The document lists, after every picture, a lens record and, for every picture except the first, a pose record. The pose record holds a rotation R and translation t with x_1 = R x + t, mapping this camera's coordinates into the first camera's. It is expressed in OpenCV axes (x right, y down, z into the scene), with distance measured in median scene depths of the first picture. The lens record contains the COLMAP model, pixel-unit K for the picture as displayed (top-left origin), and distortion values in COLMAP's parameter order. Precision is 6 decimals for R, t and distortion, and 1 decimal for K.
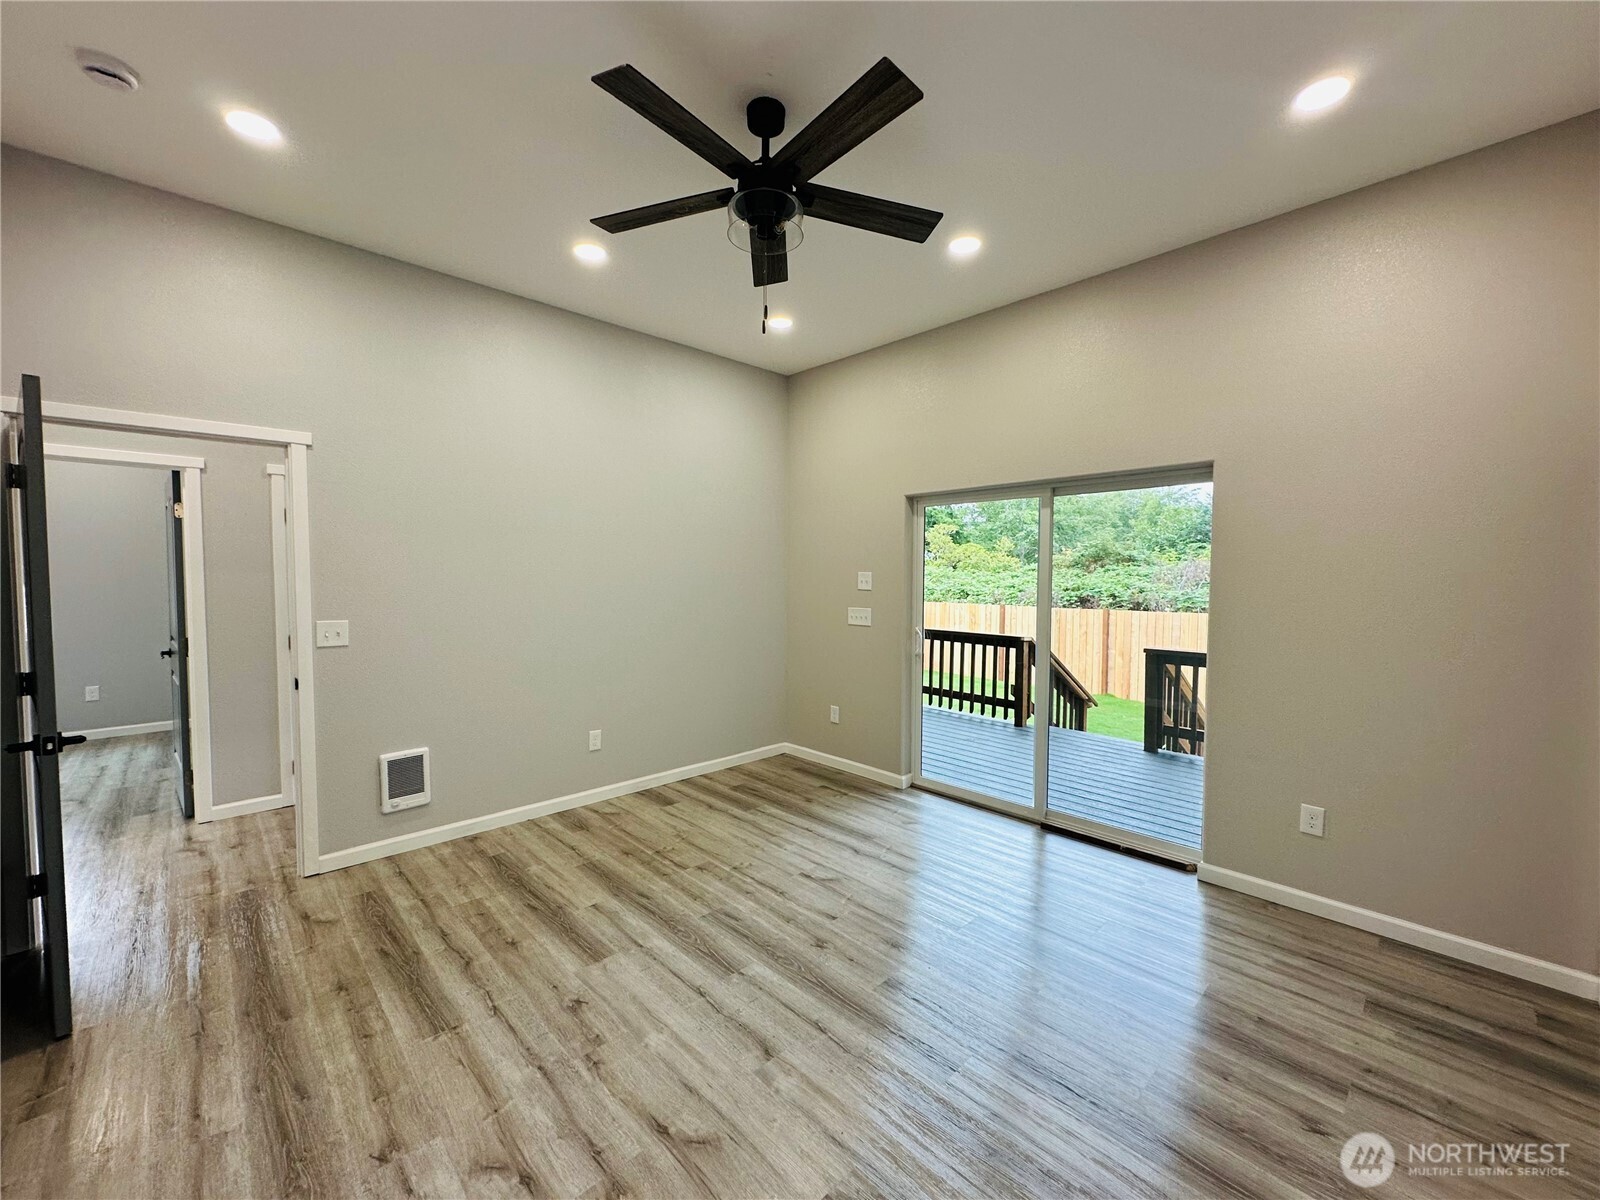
lens RADIAL K [[634.9, 0, 803.0], [0, 634.9, 600.1], [0, 0, 1]] dist [-0.001479, -0.000348]
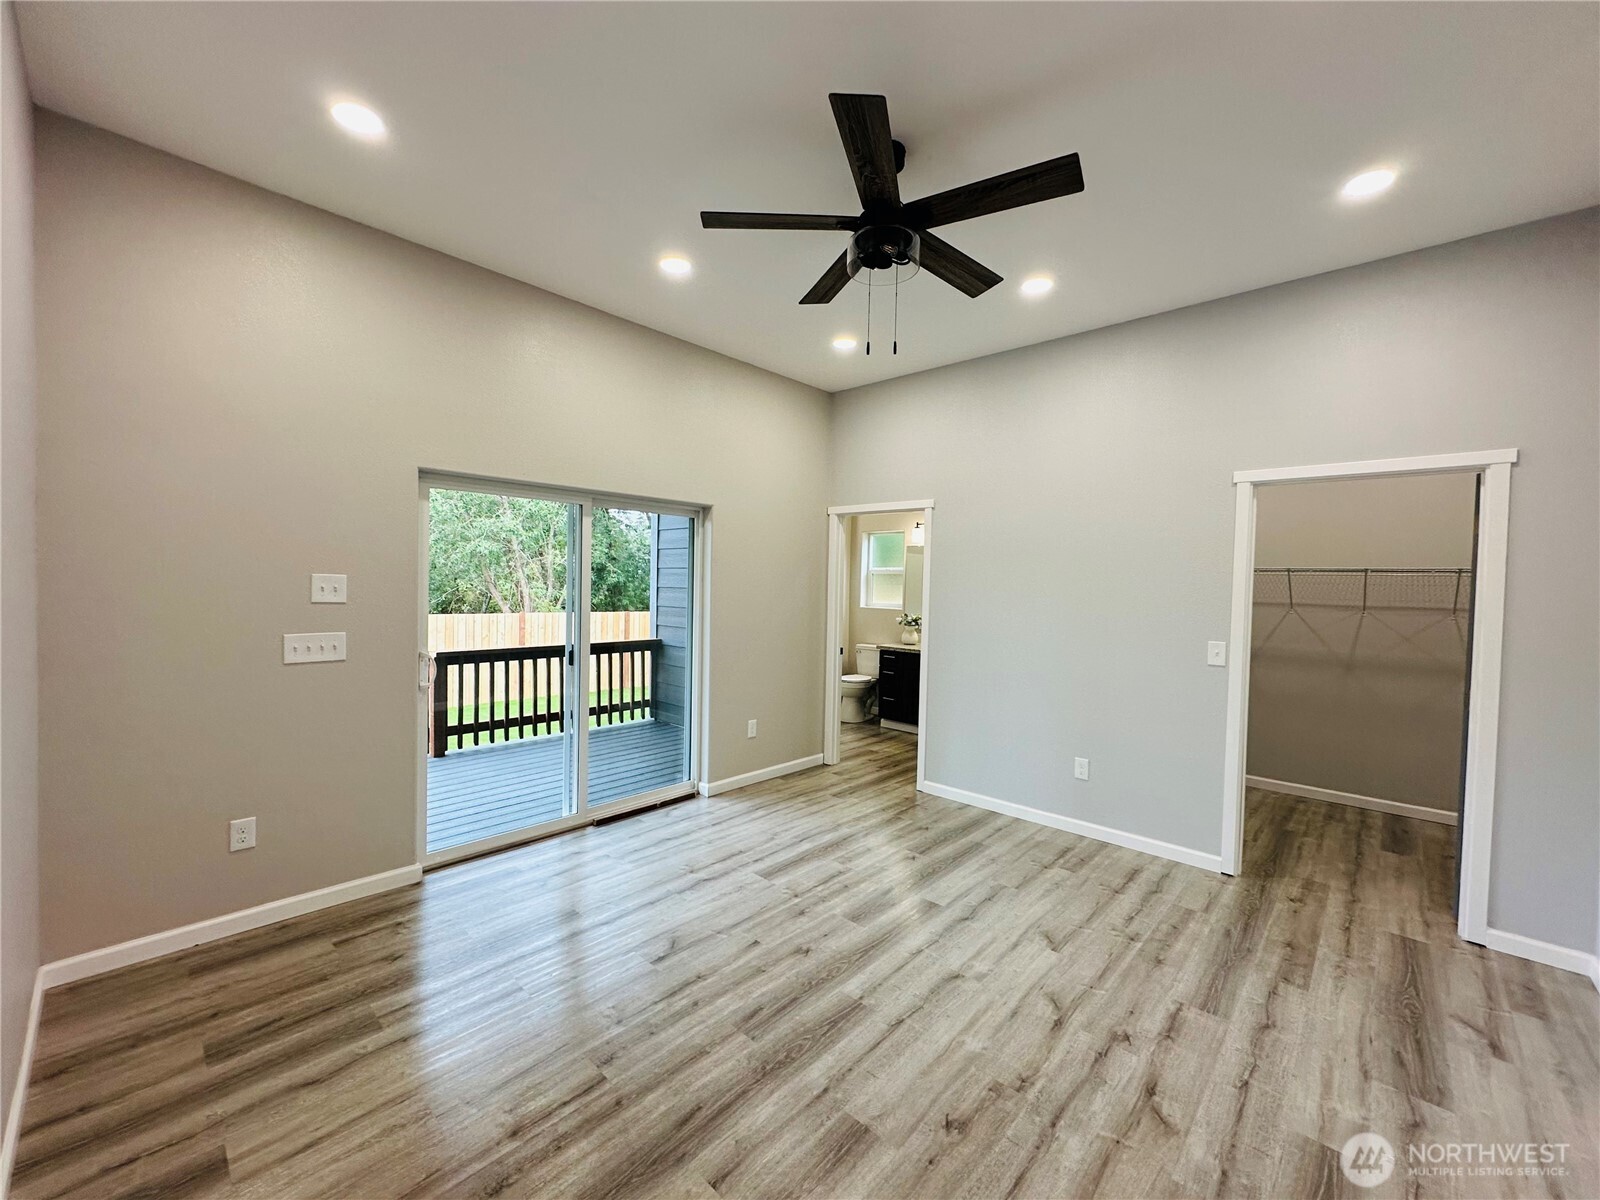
lens RADIAL K [[634.9, 0, 803.0], [0, 634.9, 600.1], [0, 0, 1]] dist [-0.001479, -0.000348]
pose [[-0.057697, -0.031587, 0.997834, -1.020801], [0.017438, 0.999315, 0.032642, -0.055083], [-0.998182, 0.019283, -0.057106, 1.105134]]
